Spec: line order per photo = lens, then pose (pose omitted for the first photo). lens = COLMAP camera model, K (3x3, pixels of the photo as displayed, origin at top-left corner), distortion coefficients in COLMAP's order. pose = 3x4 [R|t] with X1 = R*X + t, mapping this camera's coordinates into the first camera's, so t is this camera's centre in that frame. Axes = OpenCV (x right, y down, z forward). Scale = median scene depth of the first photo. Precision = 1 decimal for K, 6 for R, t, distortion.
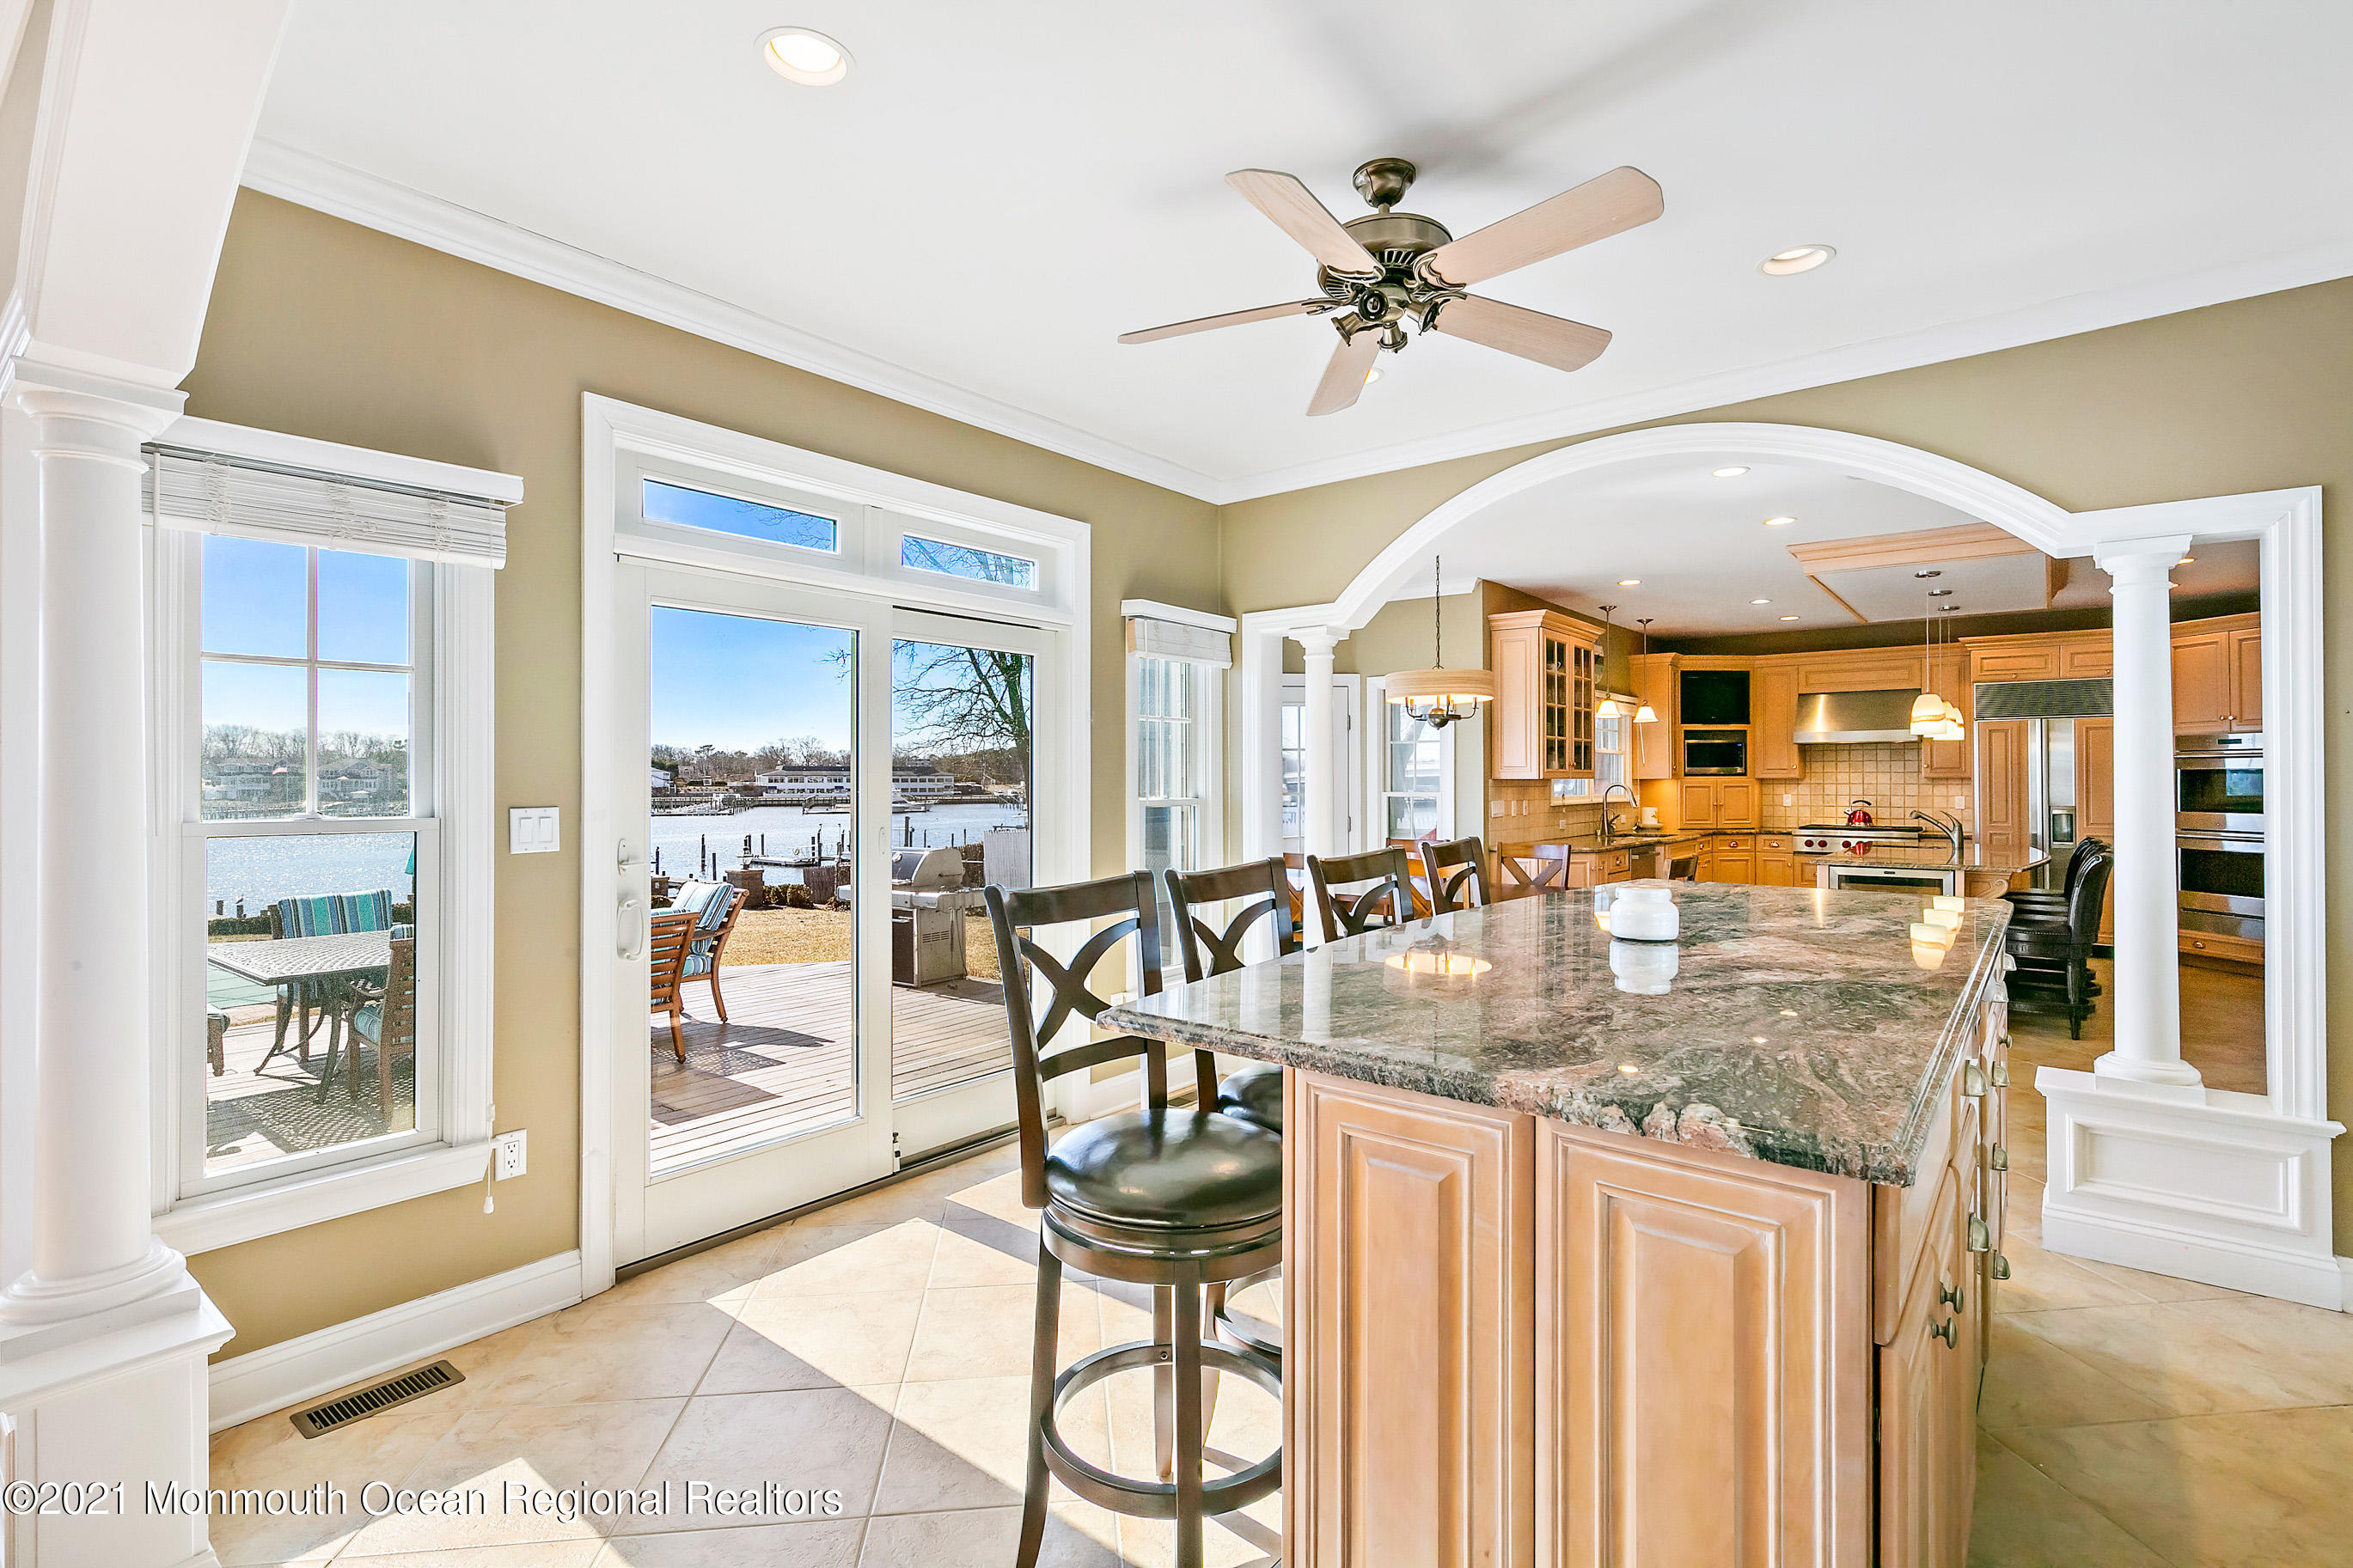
lens RADIAL K [[1104.1, 0, 1161.2], [0, 1104.1, 777.7], [0, 0, 1]] dist [-0.000899, -0.000852]
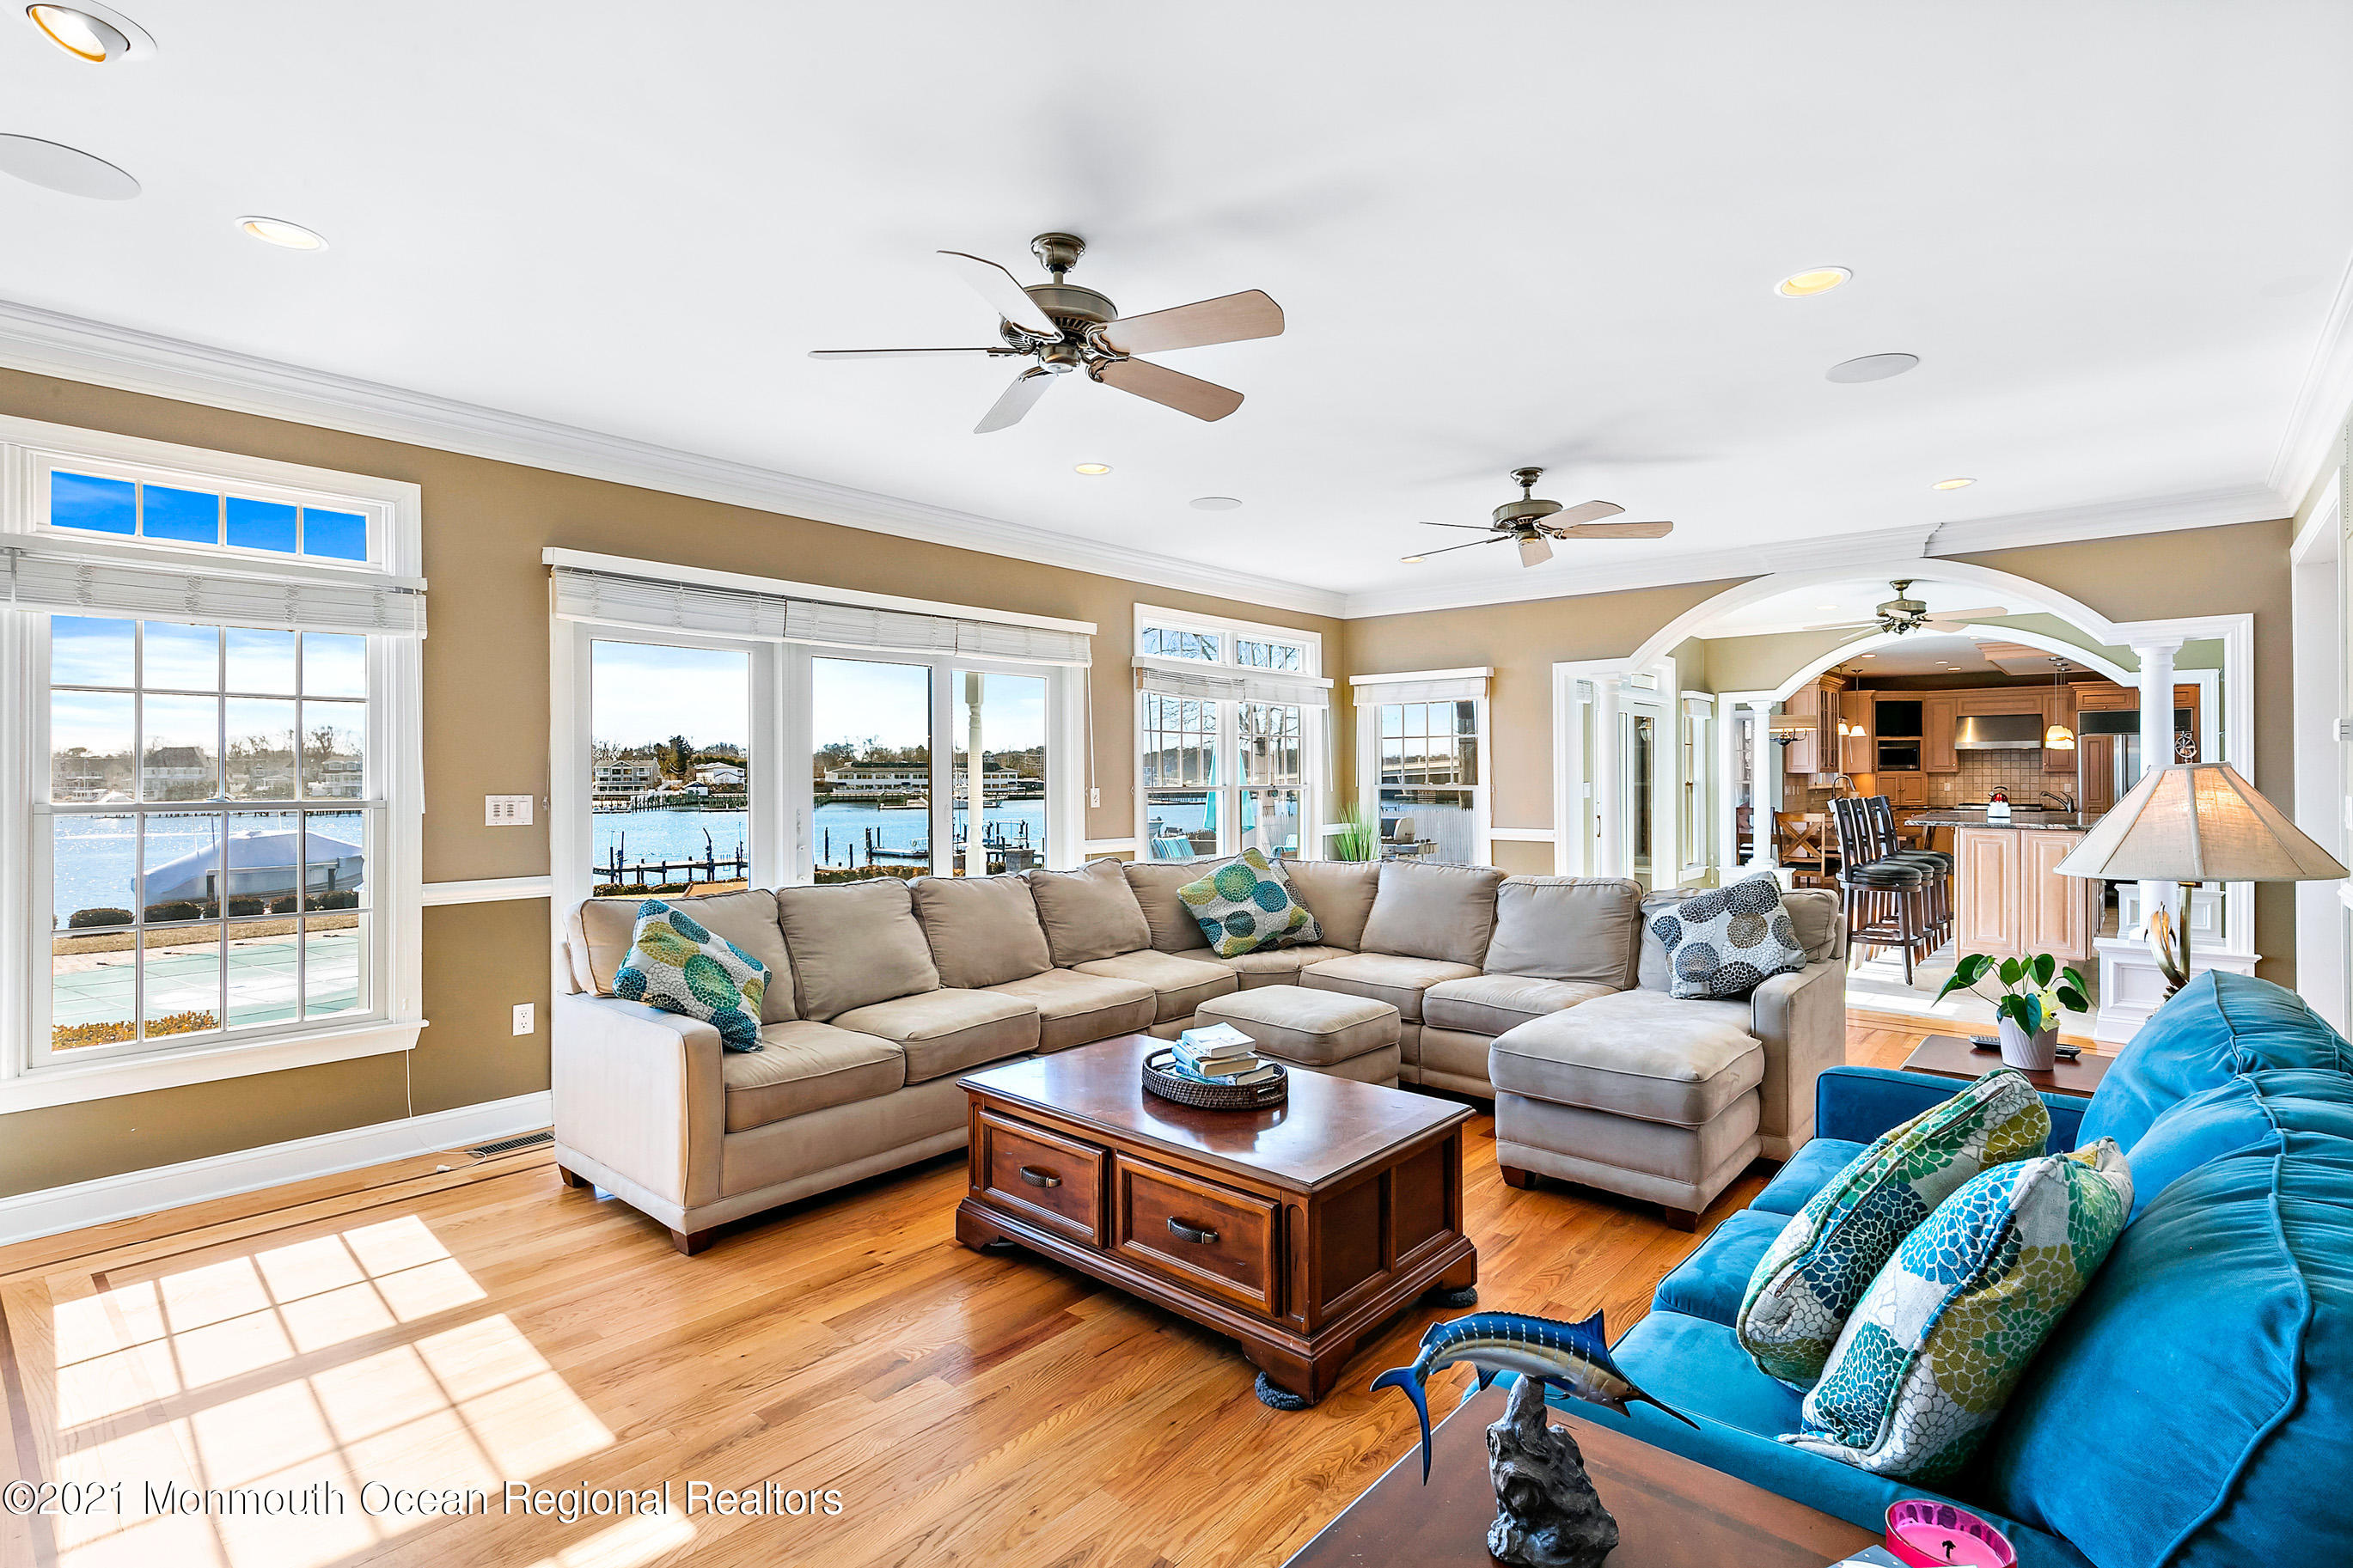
lens RADIAL K [[1104.1, 0, 1175.2], [0, 1104.1, 774.8], [0, 0, 1]] dist [-0.000899, -0.000852]
pose [[0.999178, -0.001121, -0.040516, -0.445582], [0.001161, 0.999999, 0.000962, 0.001030], [0.040515, -0.001009, 0.999178, -0.571329]]
